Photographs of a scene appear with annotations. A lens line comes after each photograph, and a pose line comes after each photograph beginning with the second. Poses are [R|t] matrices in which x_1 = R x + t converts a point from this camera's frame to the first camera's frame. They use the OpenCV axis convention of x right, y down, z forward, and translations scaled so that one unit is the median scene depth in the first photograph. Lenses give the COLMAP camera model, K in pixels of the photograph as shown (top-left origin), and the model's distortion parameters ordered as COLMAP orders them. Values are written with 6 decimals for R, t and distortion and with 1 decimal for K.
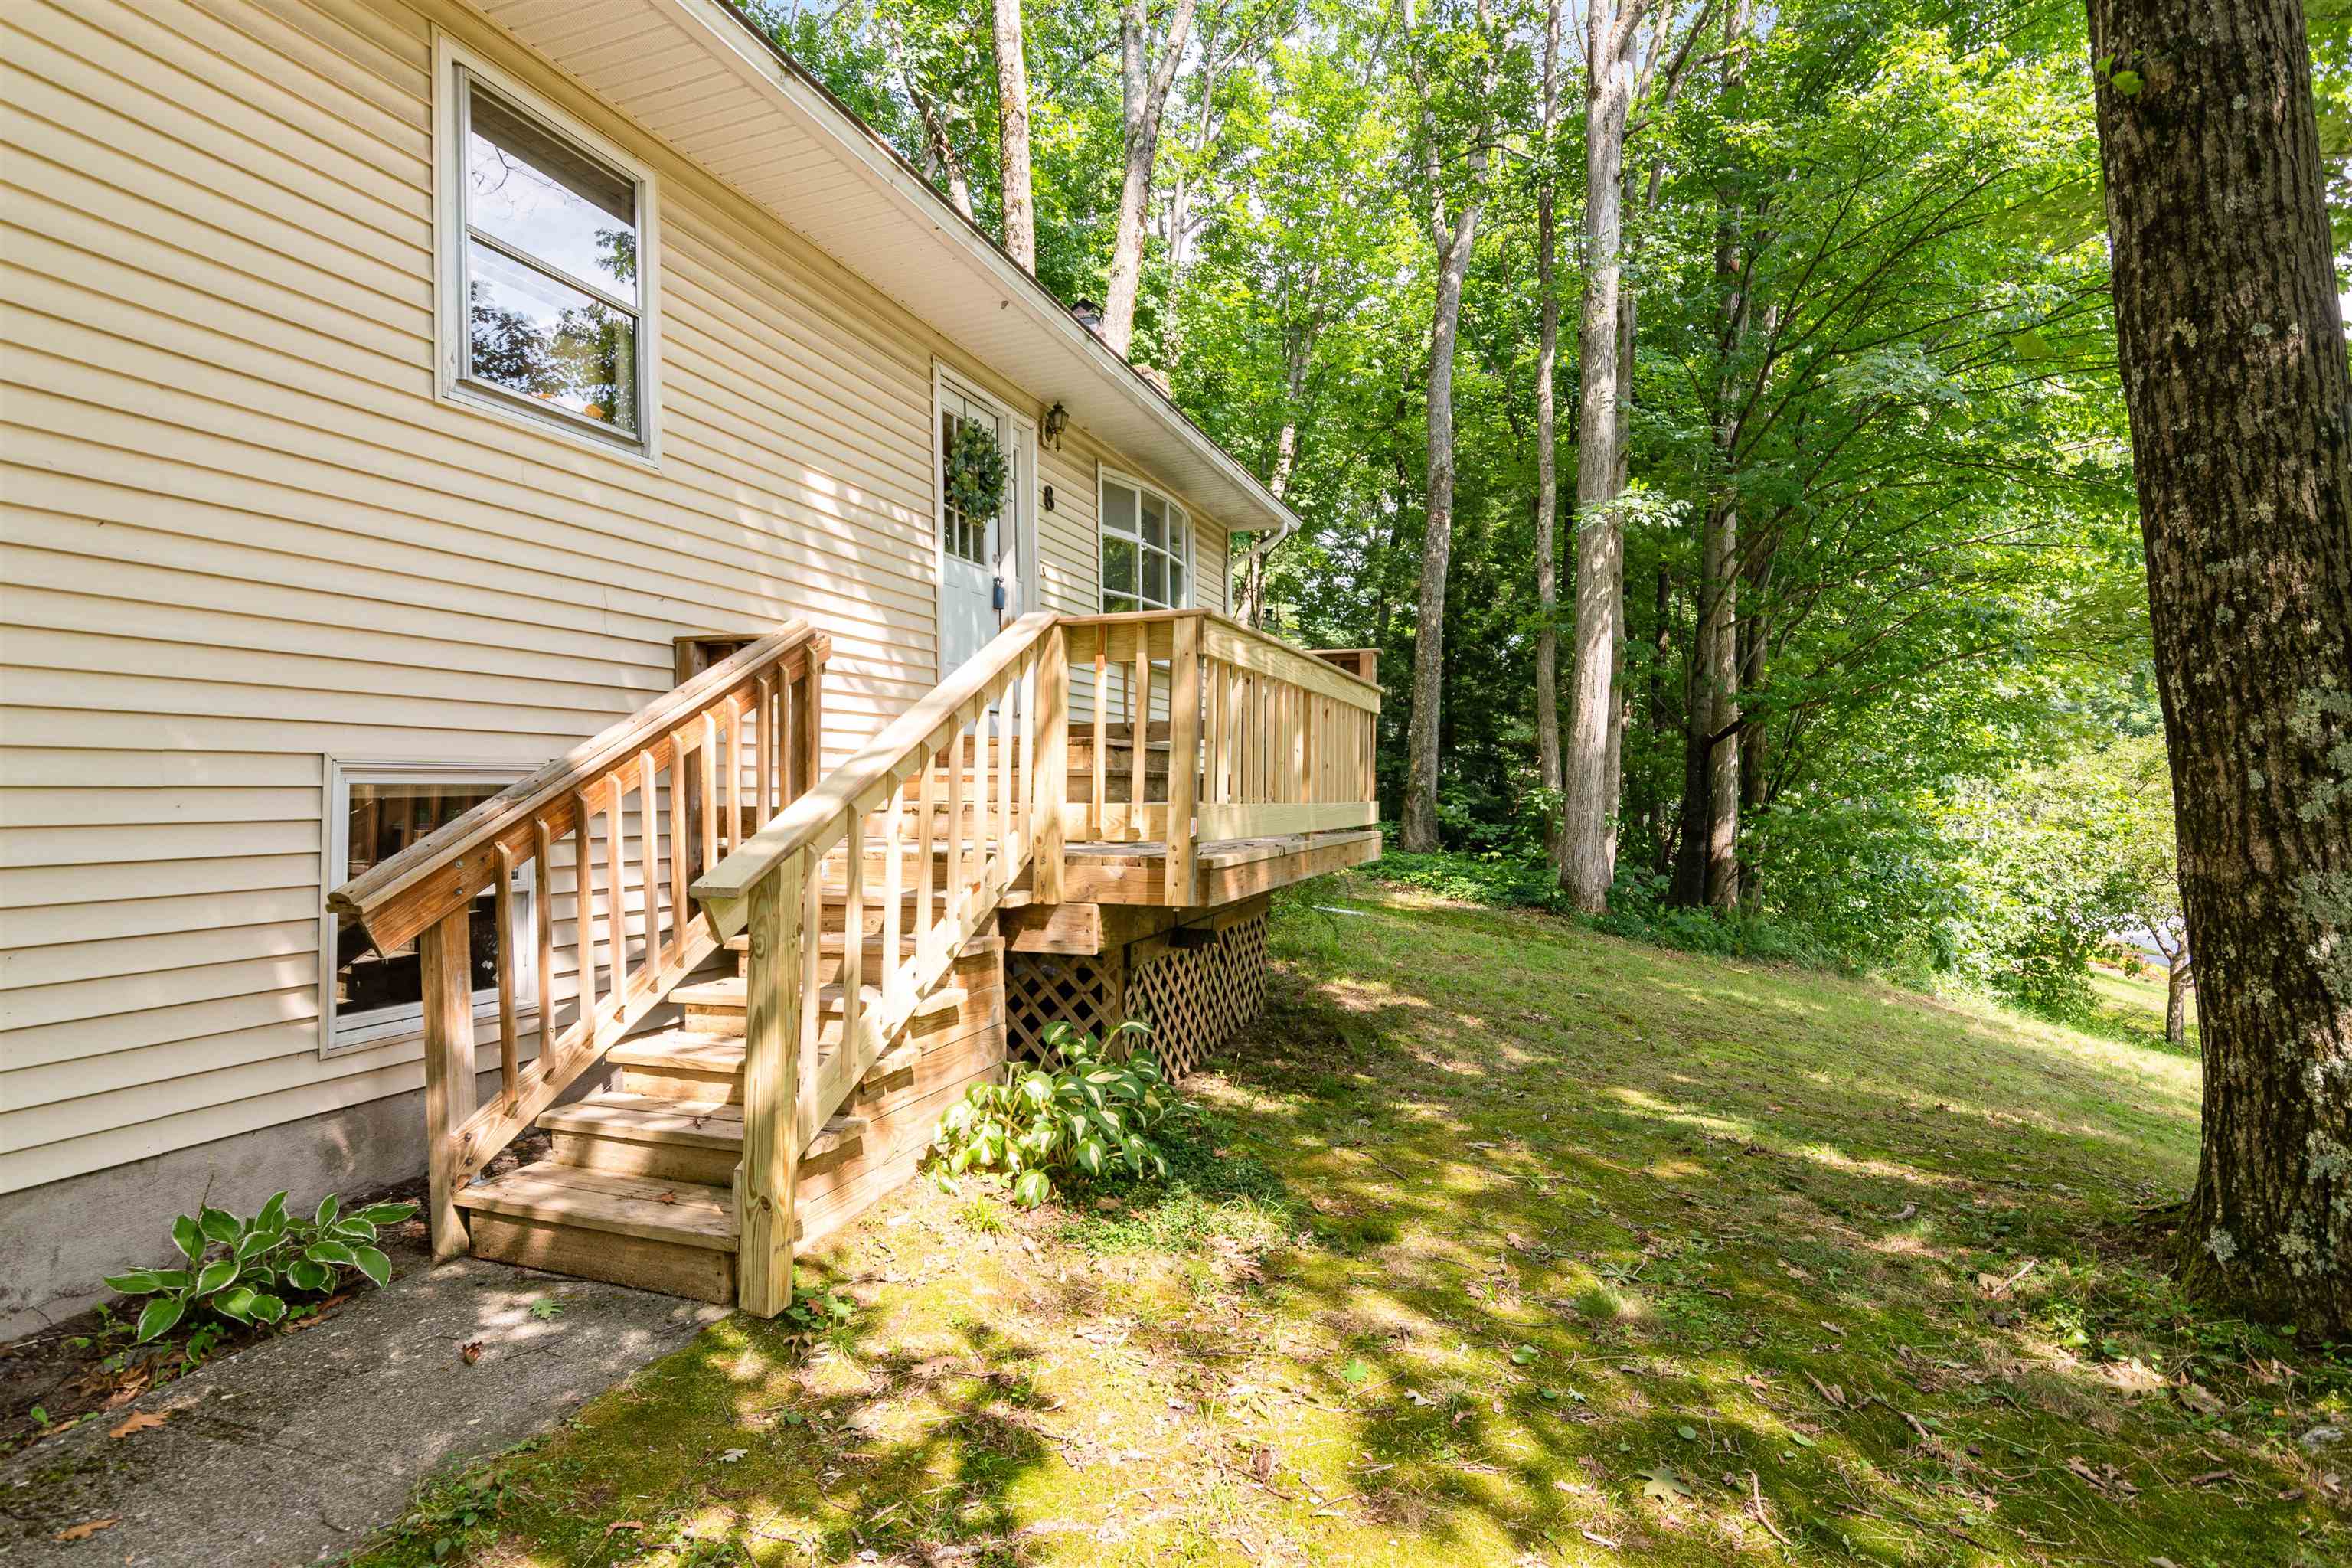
lens RADIAL K [[1173.4, 0, 1176.0], [0, 1173.4, 784.0], [0, 0, 1]] dist [-0.050114, -0.000028]
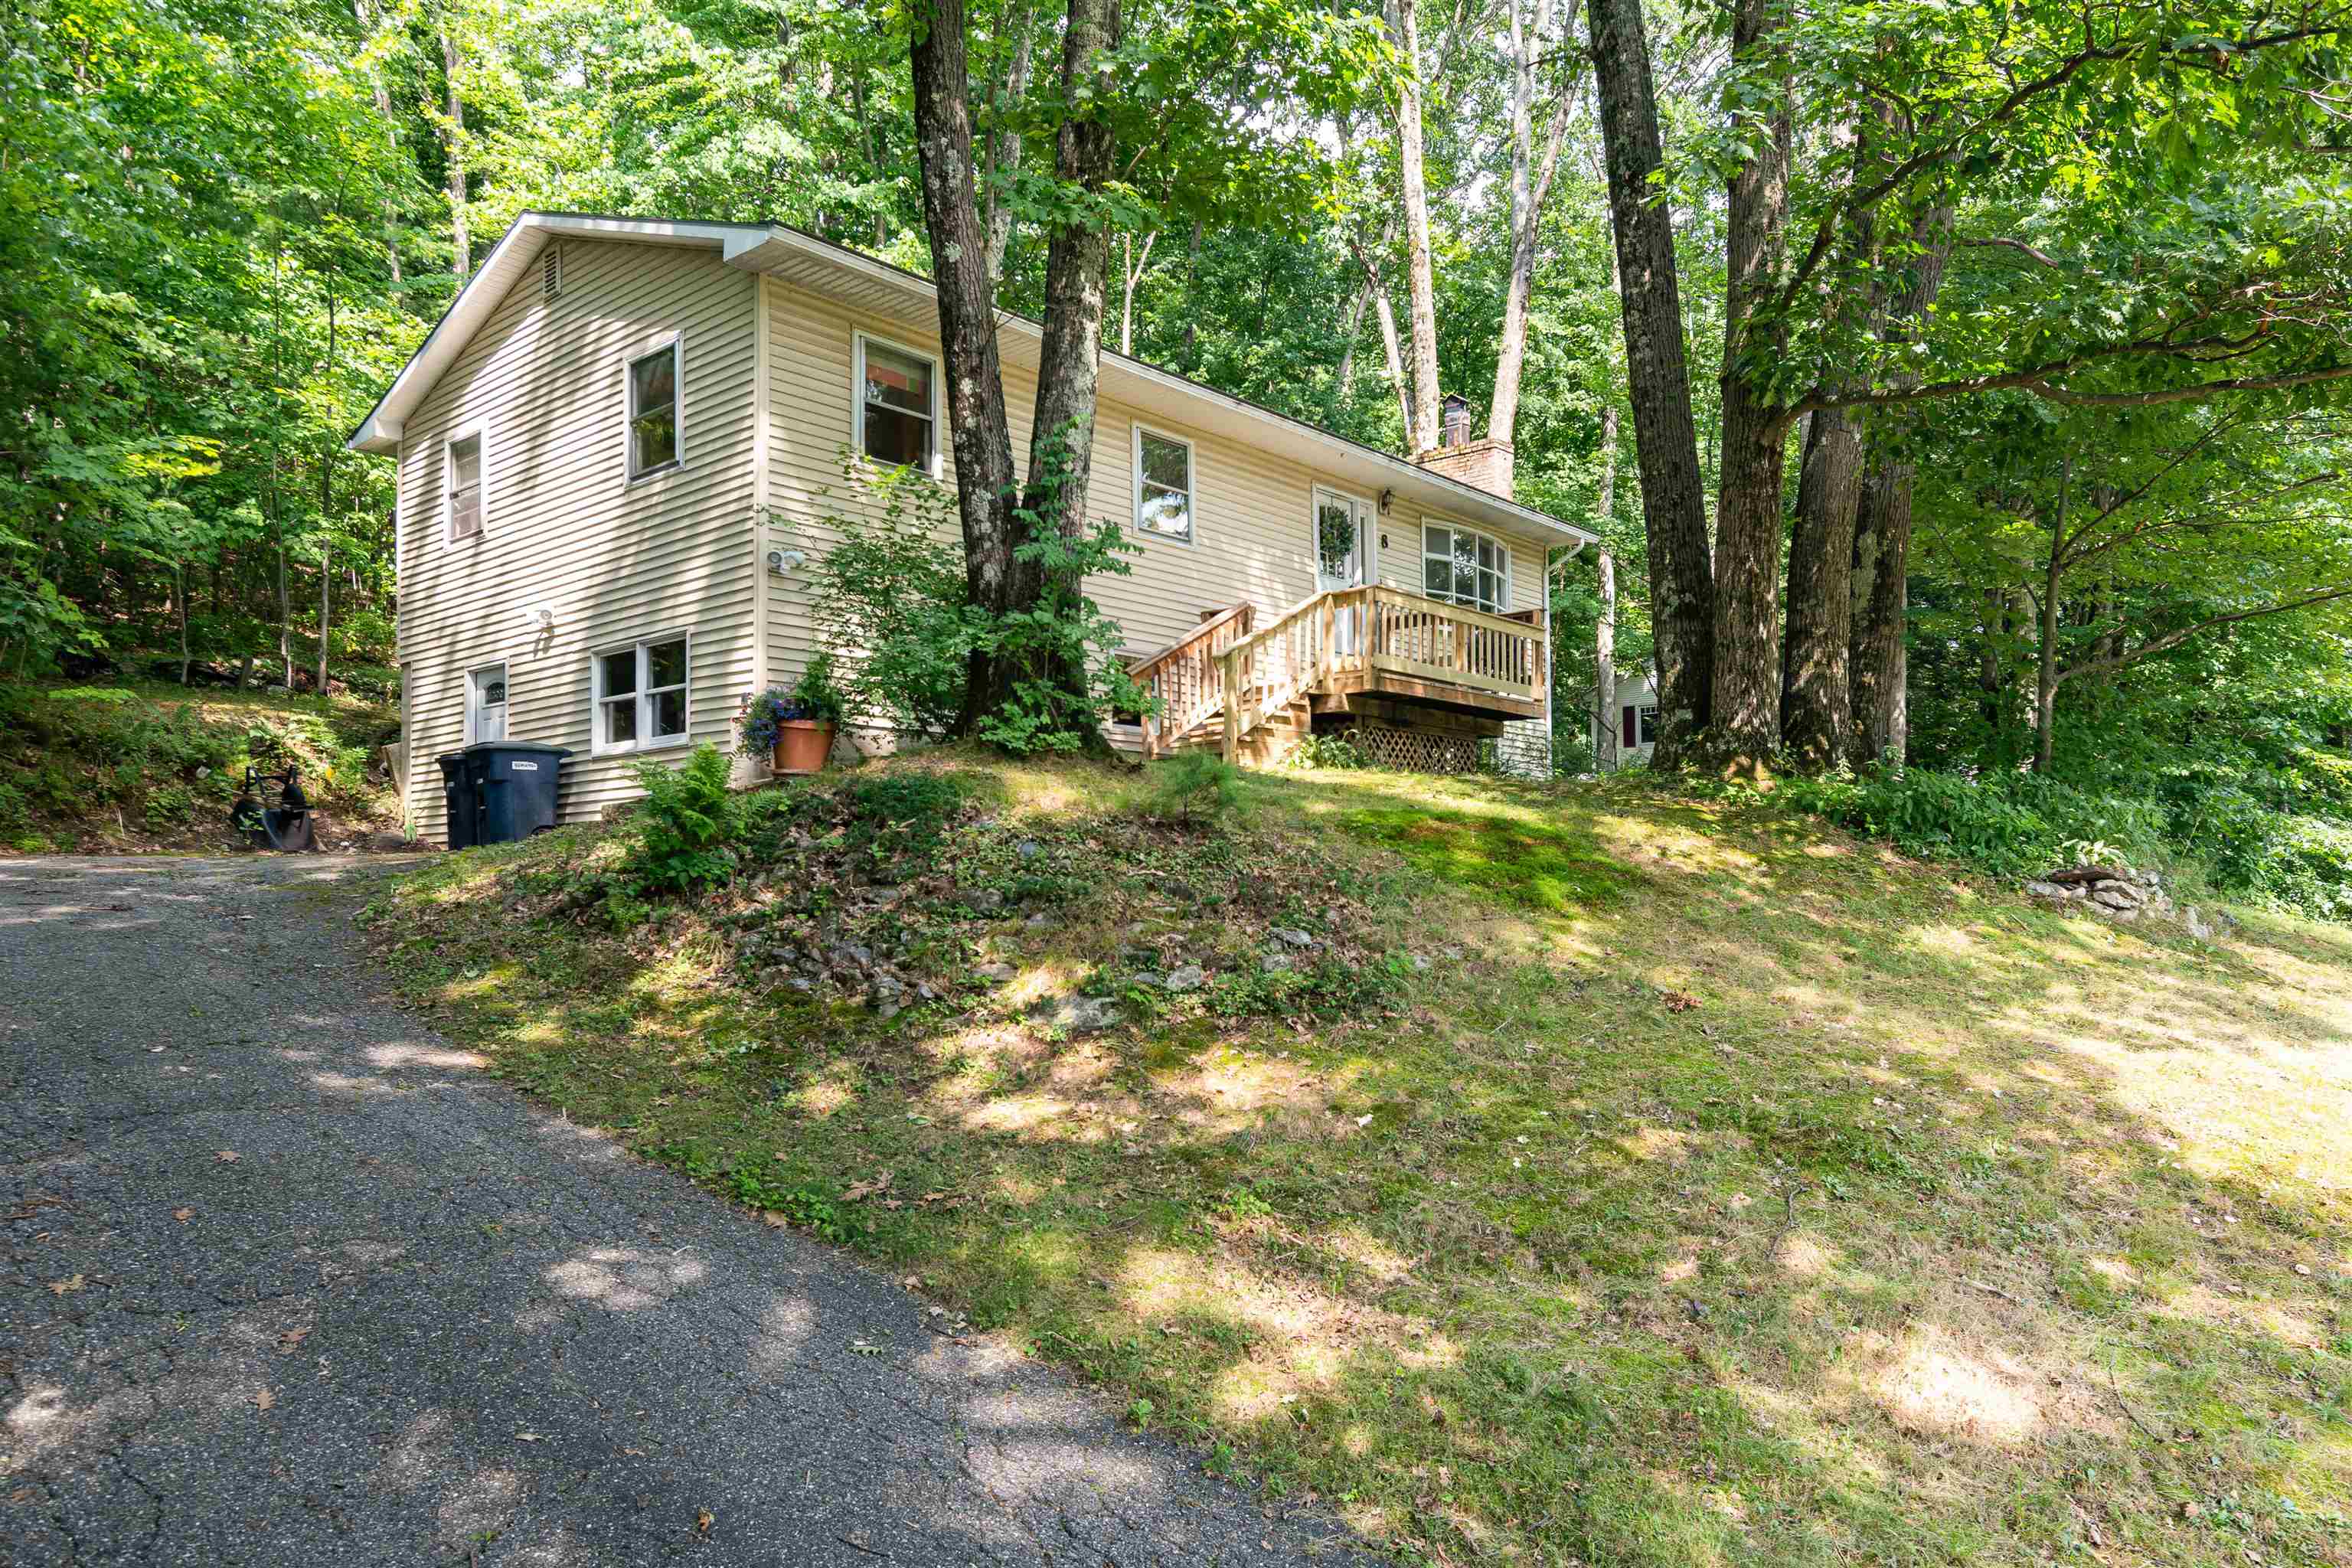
lens RADIAL K [[1499.7, 0, 1176.0], [0, 1499.7, 784.0], [0, 0, 1]] dist [-0.000257, 0.000204]
pose [[0.922369, -0.014263, -0.386047, 0.578405], [-0.010057, 0.998093, -0.060904, 0.333561], [0.386179, 0.060059, 0.920466, -1.496034]]
